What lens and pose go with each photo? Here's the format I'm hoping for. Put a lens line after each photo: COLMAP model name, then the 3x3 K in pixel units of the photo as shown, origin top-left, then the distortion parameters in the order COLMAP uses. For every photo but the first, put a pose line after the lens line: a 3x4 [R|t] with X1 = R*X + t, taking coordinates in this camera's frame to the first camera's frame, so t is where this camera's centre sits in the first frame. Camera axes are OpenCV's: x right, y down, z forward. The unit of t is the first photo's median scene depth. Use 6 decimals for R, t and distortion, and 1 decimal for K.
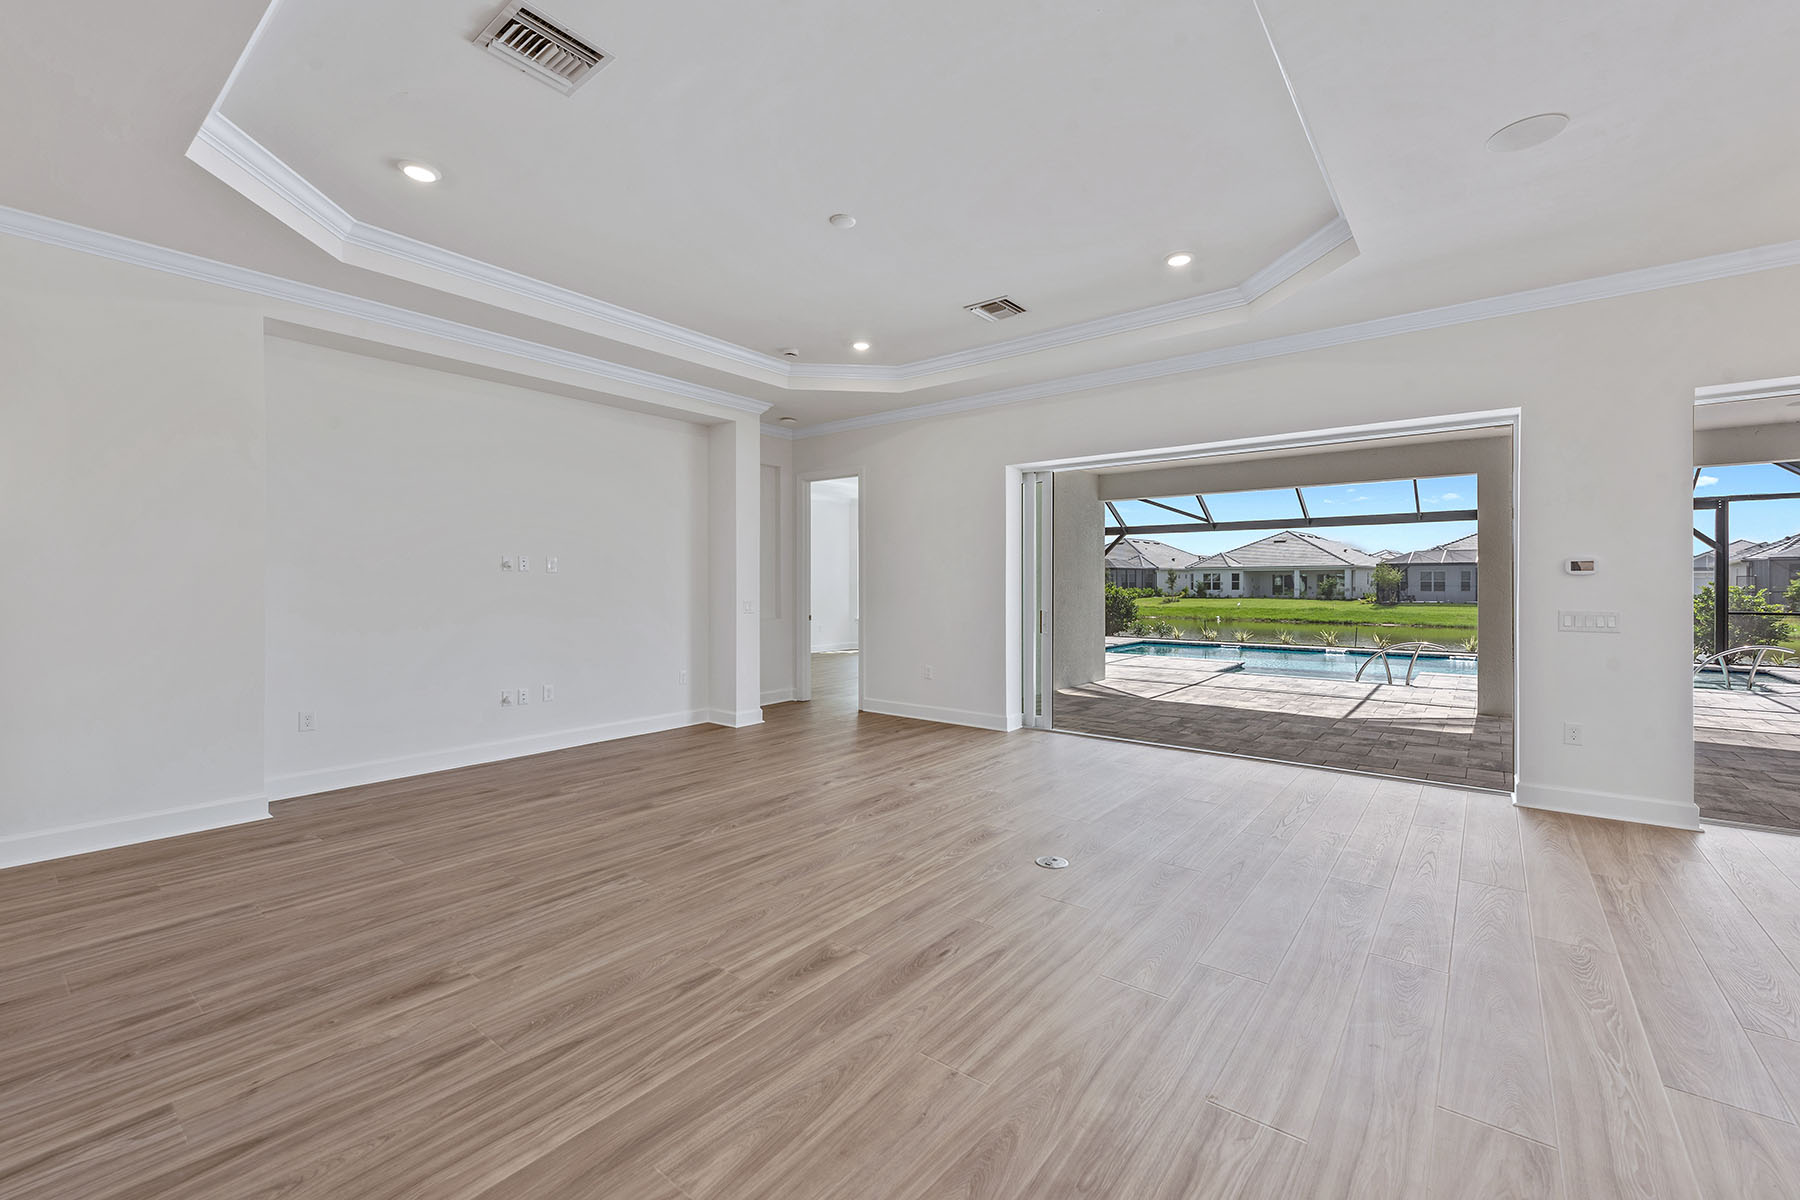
lens RADIAL K [[741.4, 0, 894.5], [0, 741.4, 599.7], [0, 0, 1]] dist [0.011570, -0.001617]
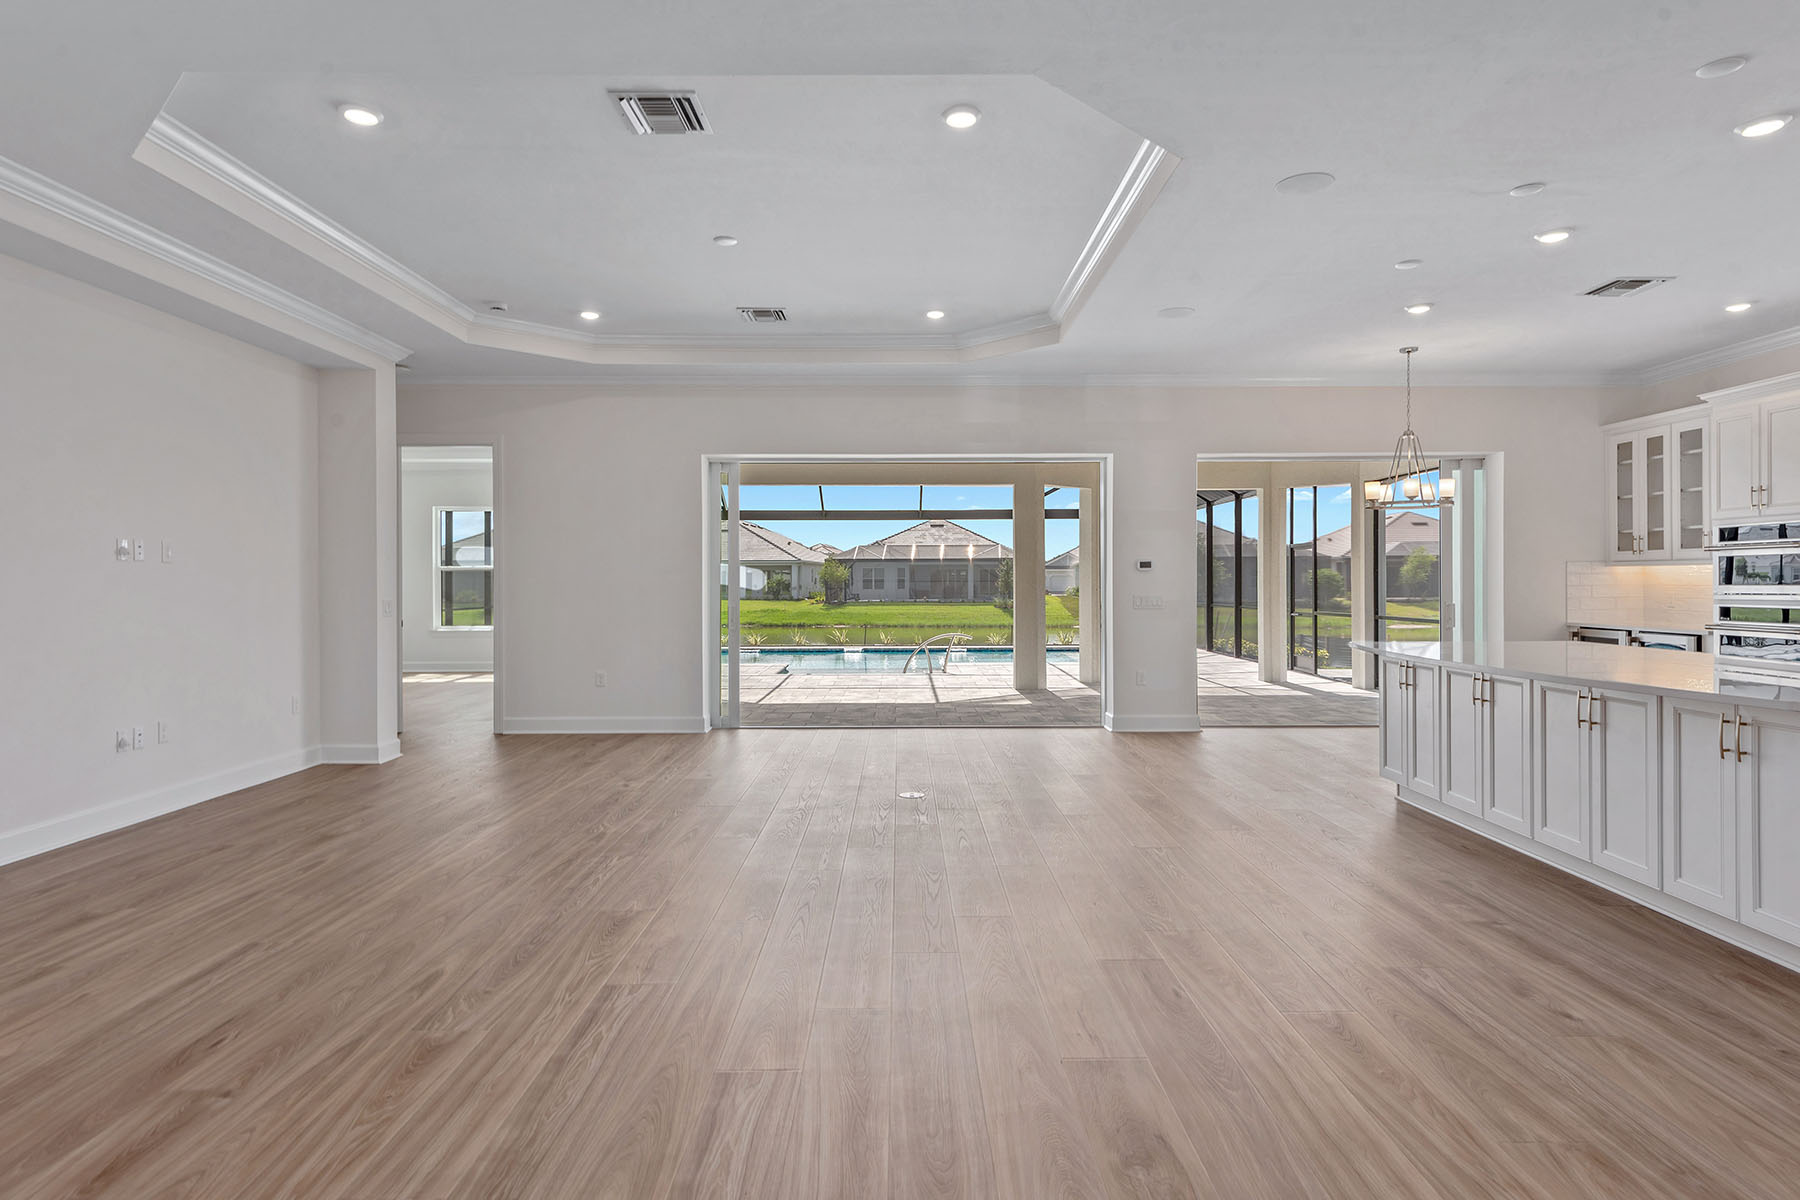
lens RADIAL K [[1018.5, 0, 901.4], [0, 1018.5, 595.6], [0, 0, 1]] dist [0.007535, 0.001476]
pose [[0.782540, -0.012191, 0.622481, -0.395192], [0.017835, 0.999837, -0.002840, 0.008382], [-0.622345, 0.013324, 0.782629, -0.157102]]
